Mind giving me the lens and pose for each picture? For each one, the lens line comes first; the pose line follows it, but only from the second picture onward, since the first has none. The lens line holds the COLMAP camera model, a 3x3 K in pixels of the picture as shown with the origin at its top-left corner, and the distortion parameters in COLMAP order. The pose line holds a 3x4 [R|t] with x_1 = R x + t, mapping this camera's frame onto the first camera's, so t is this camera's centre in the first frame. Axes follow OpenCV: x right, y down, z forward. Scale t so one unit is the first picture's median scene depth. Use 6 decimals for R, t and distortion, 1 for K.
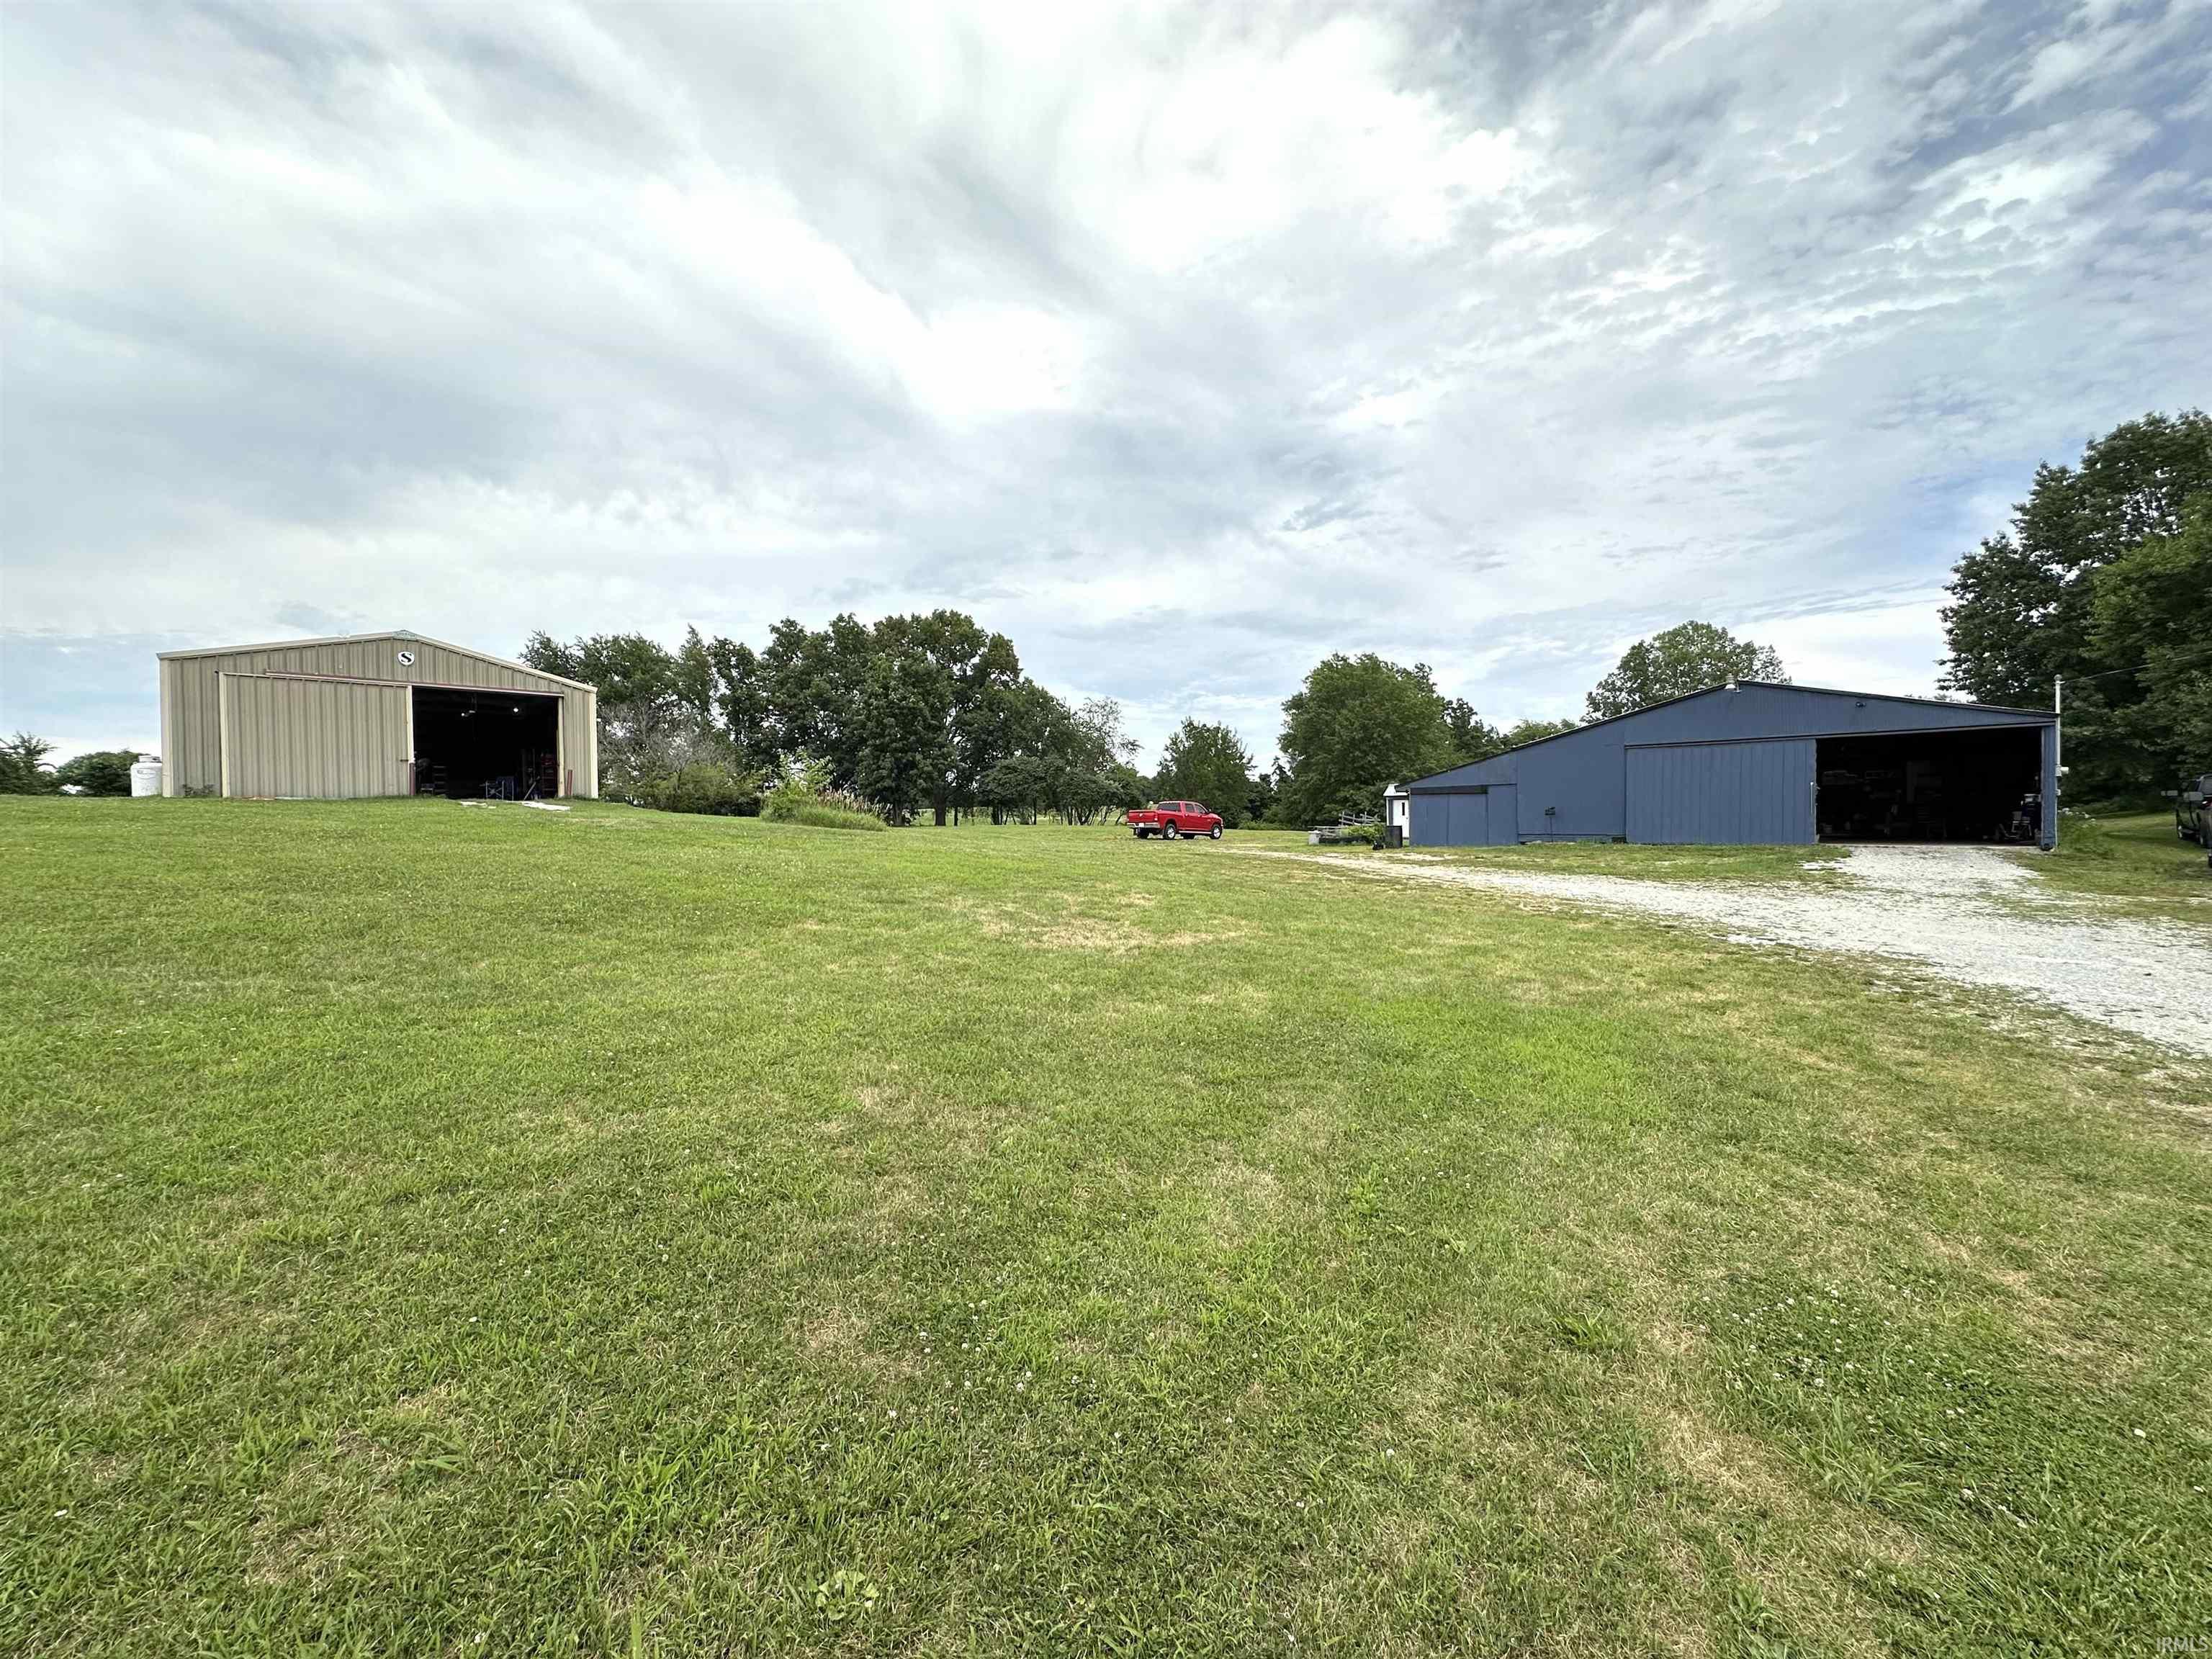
lens RADIAL K [[902.5, 0, 1088.0], [0, 902.5, 840.3], [0, 0, 1]] dist [0.006310, -0.000826]
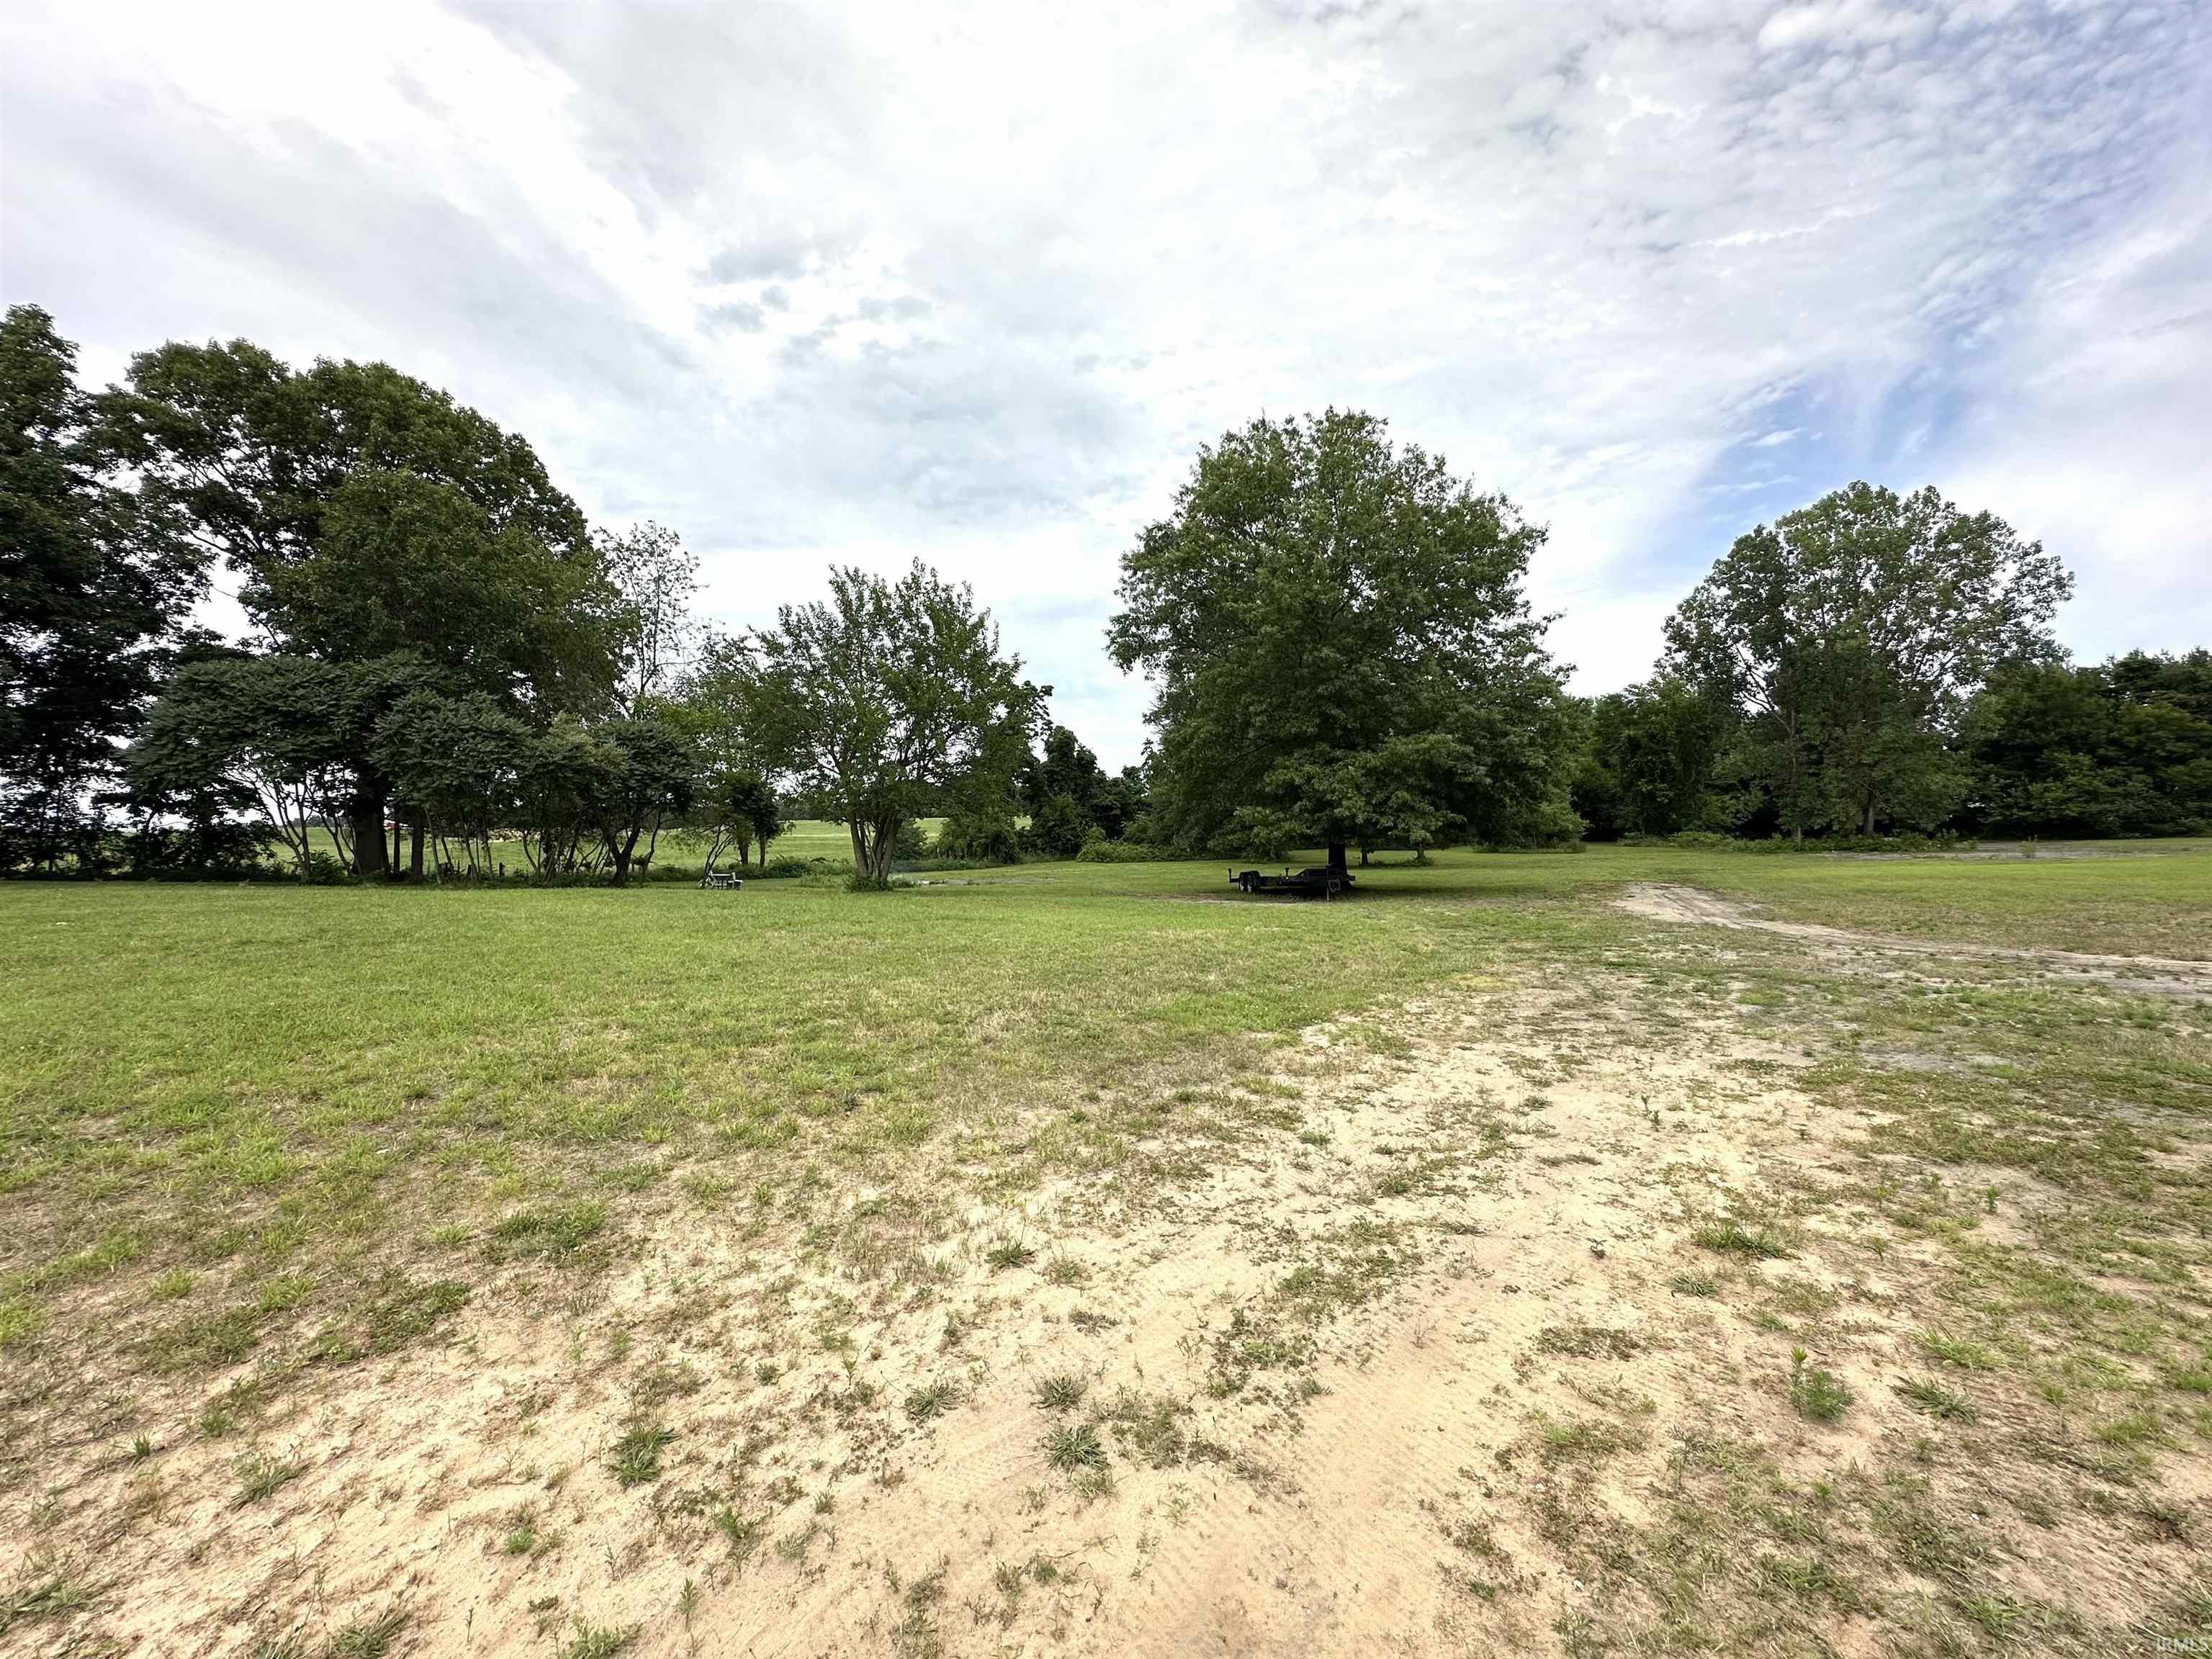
lens RADIAL K [[902.5, 0, 1106.0], [0, 902.5, 822.7], [0, 0, 1]] dist [0.006310, -0.000826]
pose [[0.990856, -0.000251, 0.134920, 0.137089], [0.004816, 0.999427, -0.033514, -0.017828], [-0.134835, 0.033857, 0.990290, 0.542958]]
